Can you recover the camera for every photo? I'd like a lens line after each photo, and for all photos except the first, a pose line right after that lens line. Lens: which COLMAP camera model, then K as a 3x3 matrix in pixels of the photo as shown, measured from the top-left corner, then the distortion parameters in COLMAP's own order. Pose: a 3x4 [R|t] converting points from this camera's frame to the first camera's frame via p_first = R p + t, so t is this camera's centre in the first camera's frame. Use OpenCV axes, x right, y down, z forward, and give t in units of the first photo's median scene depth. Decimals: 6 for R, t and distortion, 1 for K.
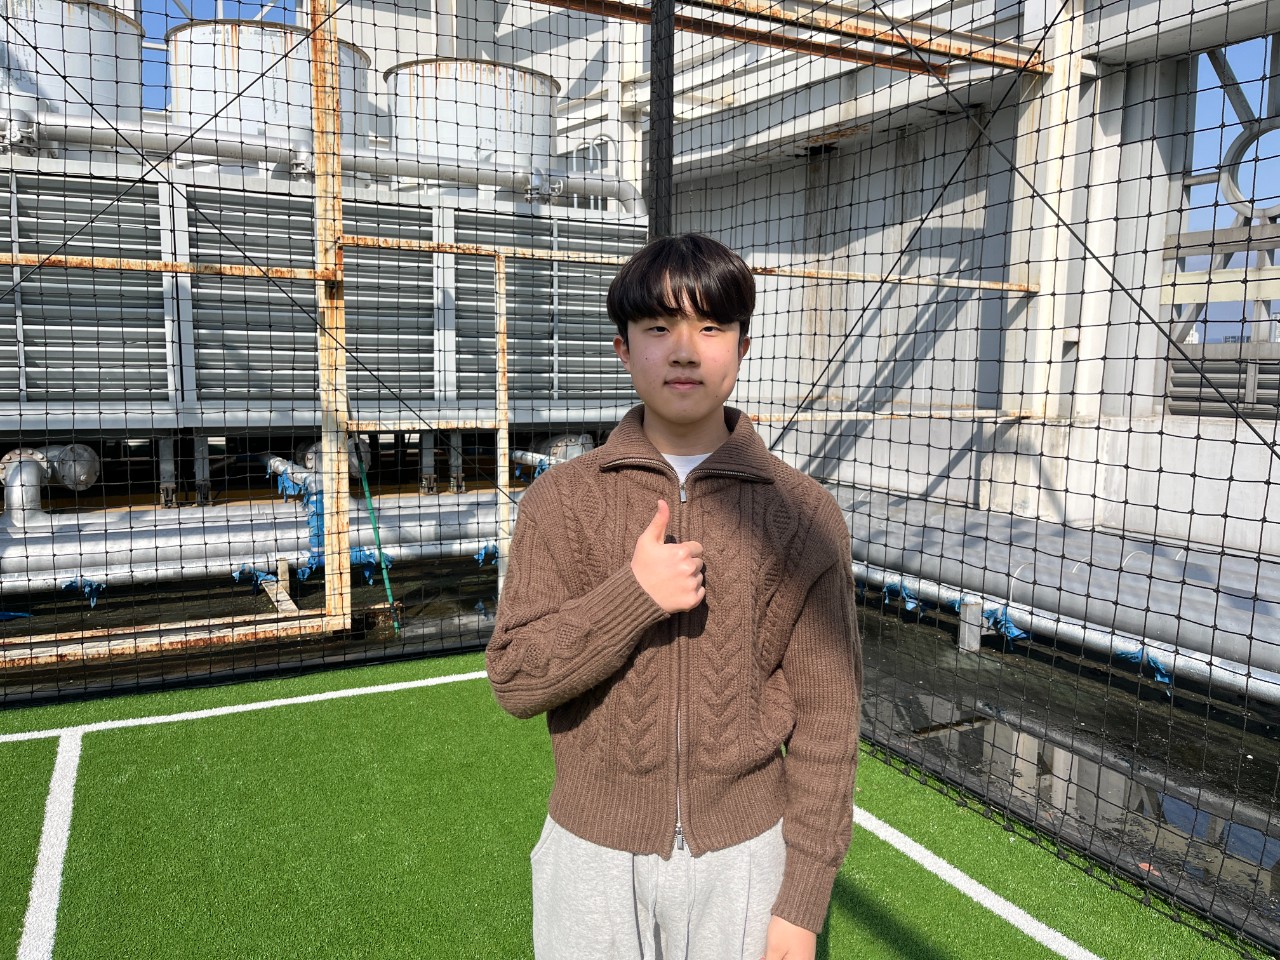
lens RADIAL K [[972.4, 0, 640.6], [0, 972.4, 478.5], [0, 0, 1]] dist [0.063072, -0.081844]
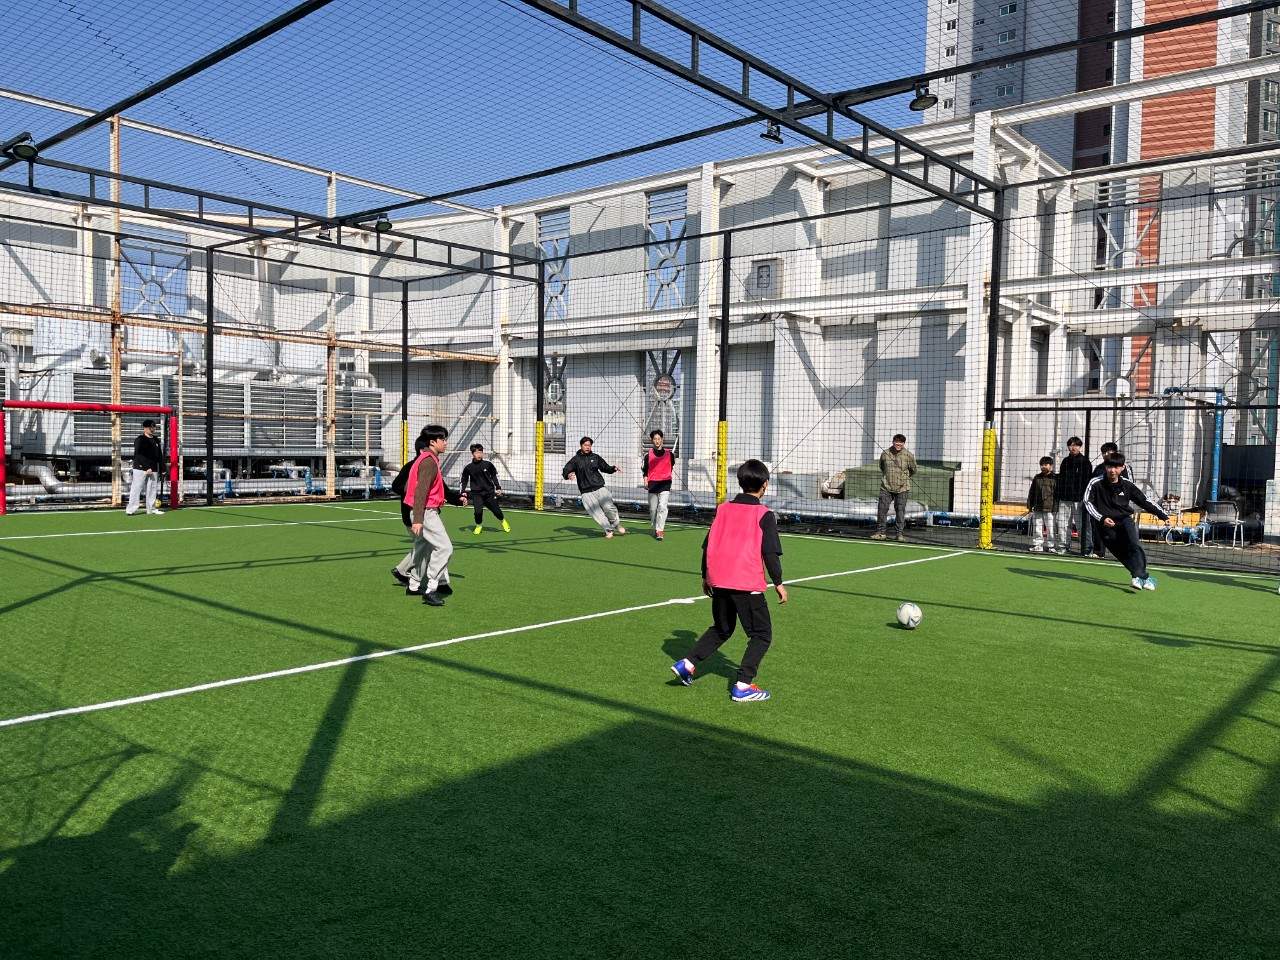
lens RADIAL K [[972.4, 0, 632.9], [0, 972.4, 492.0], [0, 0, 1]] dist [0.063072, -0.081844]
pose [[0.928387, -0.011910, 0.371423, -0.488317], [0.031233, 0.998451, -0.046050, 0.263772], [-0.370299, 0.054353, 0.927321, -2.546864]]
